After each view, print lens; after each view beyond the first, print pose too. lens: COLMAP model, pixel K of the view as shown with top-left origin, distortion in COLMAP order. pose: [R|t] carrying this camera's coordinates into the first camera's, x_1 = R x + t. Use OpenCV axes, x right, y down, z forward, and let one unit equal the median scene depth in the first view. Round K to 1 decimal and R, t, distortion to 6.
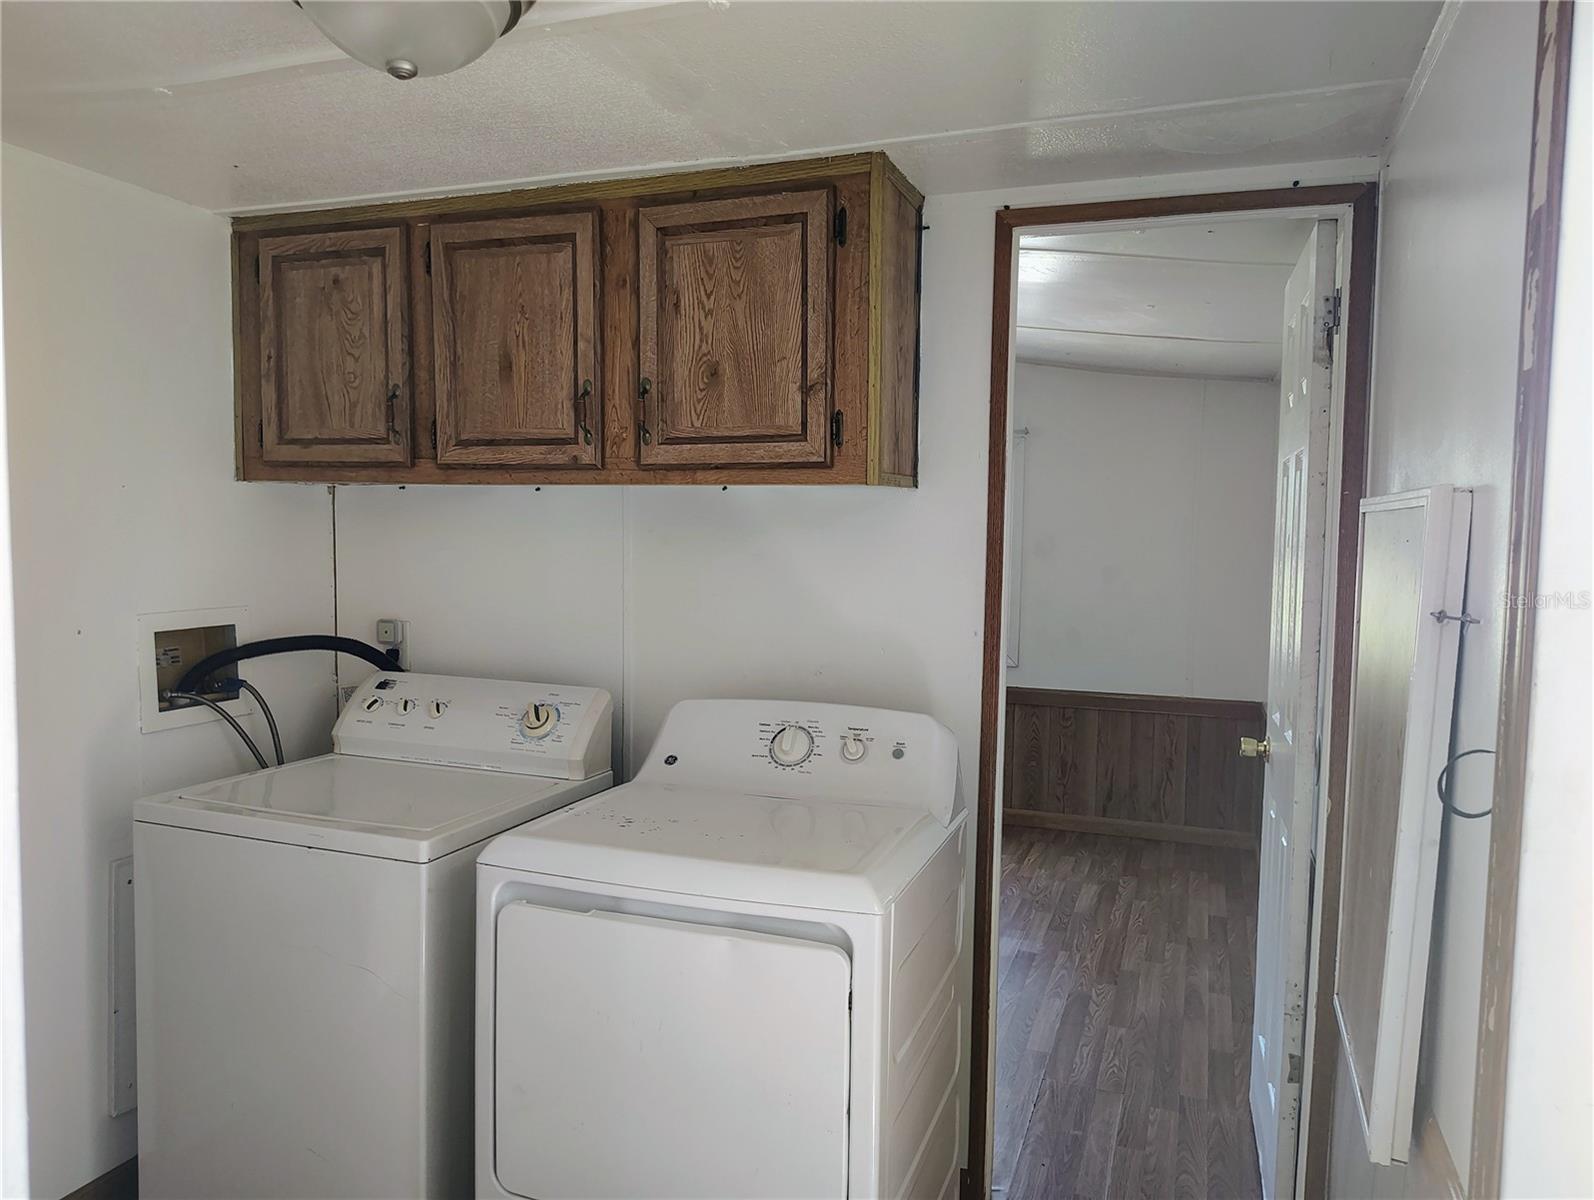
lens RADIAL K [[1098.3, 0, 792.2], [0, 1098.3, 597.2], [0, 0, 1]] dist [0.024071, -0.028224]
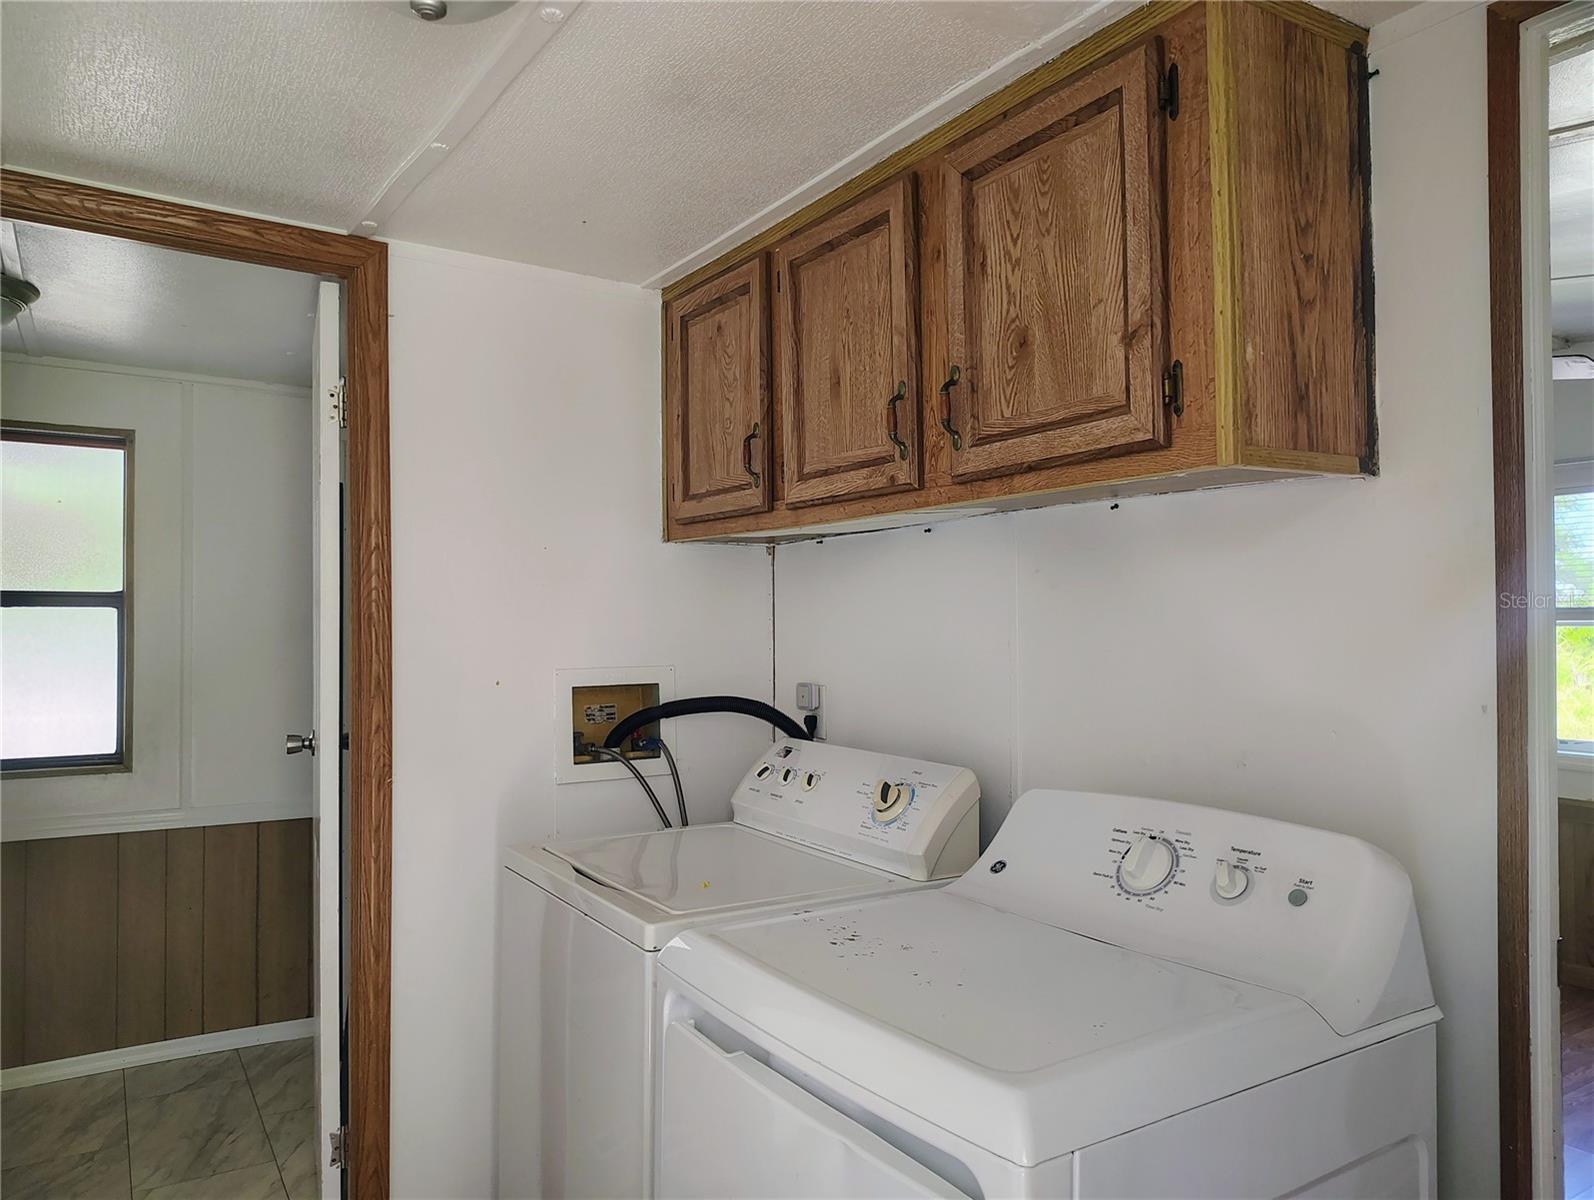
lens RADIAL K [[1098.3, 0, 801.0], [0, 1098.3, 606.2], [0, 0, 1]] dist [0.024071, -0.028224]
pose [[0.802631, -0.028243, -0.595807, 0.231781], [-0.018946, 0.997167, -0.072790, 0.028650], [0.596175, 0.069712, 0.799822, 0.311831]]
